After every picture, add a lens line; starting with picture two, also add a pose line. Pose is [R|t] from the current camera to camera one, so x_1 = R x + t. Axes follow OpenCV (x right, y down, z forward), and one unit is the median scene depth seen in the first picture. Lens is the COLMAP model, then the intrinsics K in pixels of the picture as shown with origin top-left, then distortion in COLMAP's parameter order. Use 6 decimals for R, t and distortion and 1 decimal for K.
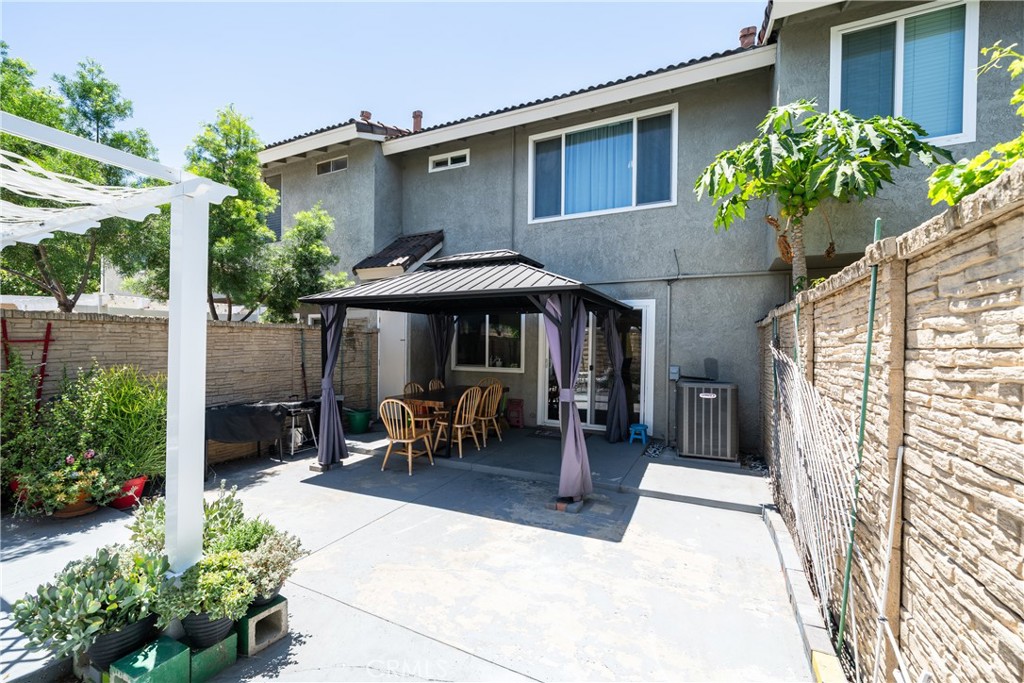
lens RADIAL K [[415.2, 0, 515.6], [0, 415.2, 347.8], [0, 0, 1]] dist [-0.001185, -0.000041]
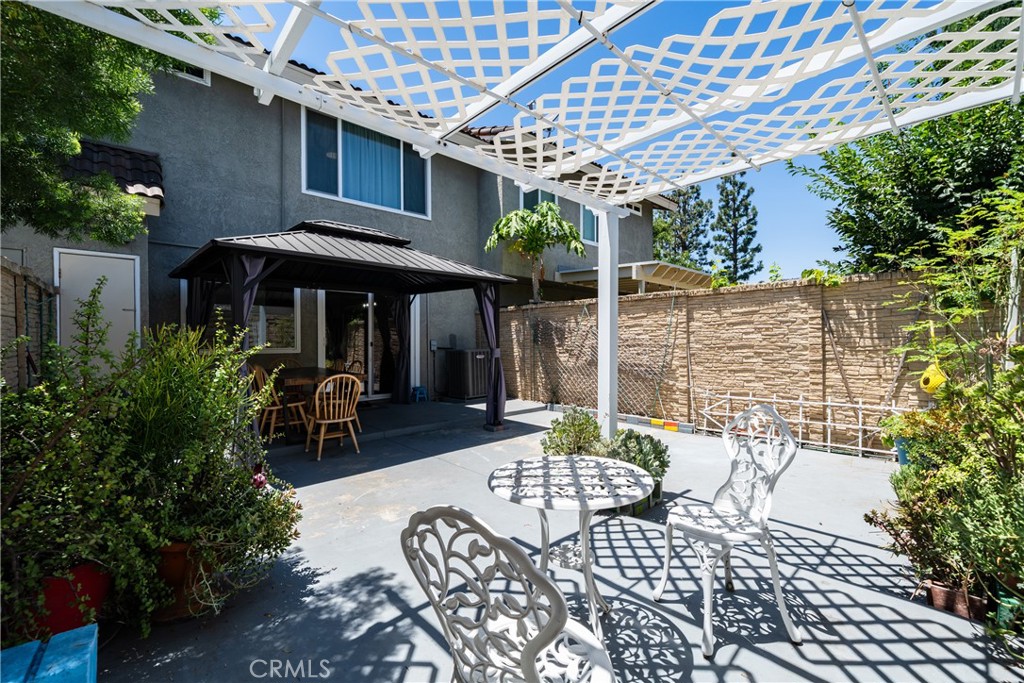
lens RADIAL K [[415.2, 0, 516.4], [0, 415.2, 339.1], [0, 0, 1]] dist [-0.001185, -0.000041]
pose [[0.386502, -0.008269, 0.922252, -0.654069], [0.010287, 0.999936, 0.004654, 0.031808], [-0.922231, 0.007688, 0.386562, 0.199765]]
